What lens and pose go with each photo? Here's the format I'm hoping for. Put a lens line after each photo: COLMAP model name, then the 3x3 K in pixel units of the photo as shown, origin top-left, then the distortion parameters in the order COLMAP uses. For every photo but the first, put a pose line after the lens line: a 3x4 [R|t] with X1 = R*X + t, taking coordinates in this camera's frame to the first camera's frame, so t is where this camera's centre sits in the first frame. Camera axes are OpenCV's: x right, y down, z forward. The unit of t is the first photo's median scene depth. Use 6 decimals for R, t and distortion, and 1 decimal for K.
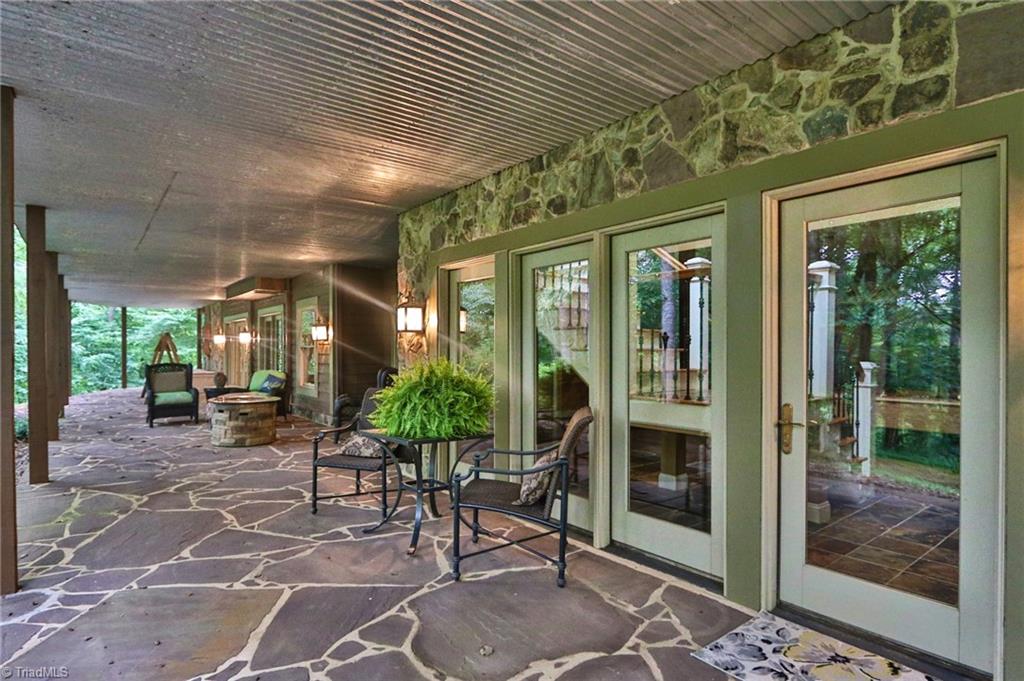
lens RADIAL K [[556.1, 0, 509.9], [0, 556.1, 351.9], [0, 0, 1]] dist [-0.014886, -0.000808]
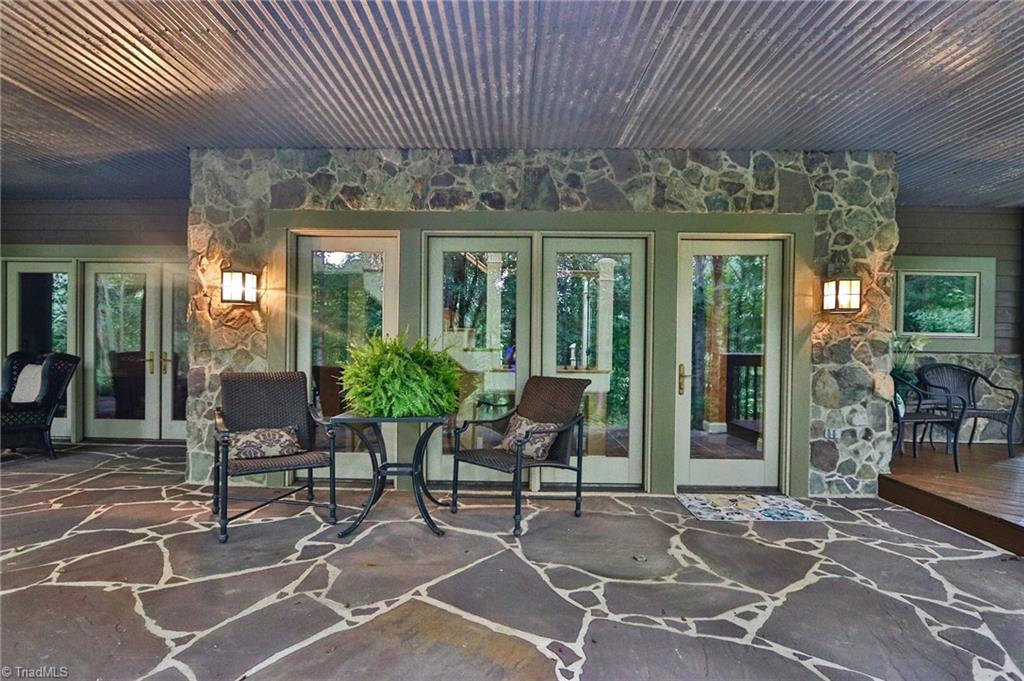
lens RADIAL K [[532.8, 0, 510.0], [0, 532.8, 351.9], [0, 0, 1]] dist [-0.017731, 0.000833]
pose [[0.621218, -0.004618, 0.783624, -0.861426], [-0.008248, 0.999889, 0.012432, 0.034519], [-0.783595, -0.014186, 0.621111, 0.346227]]
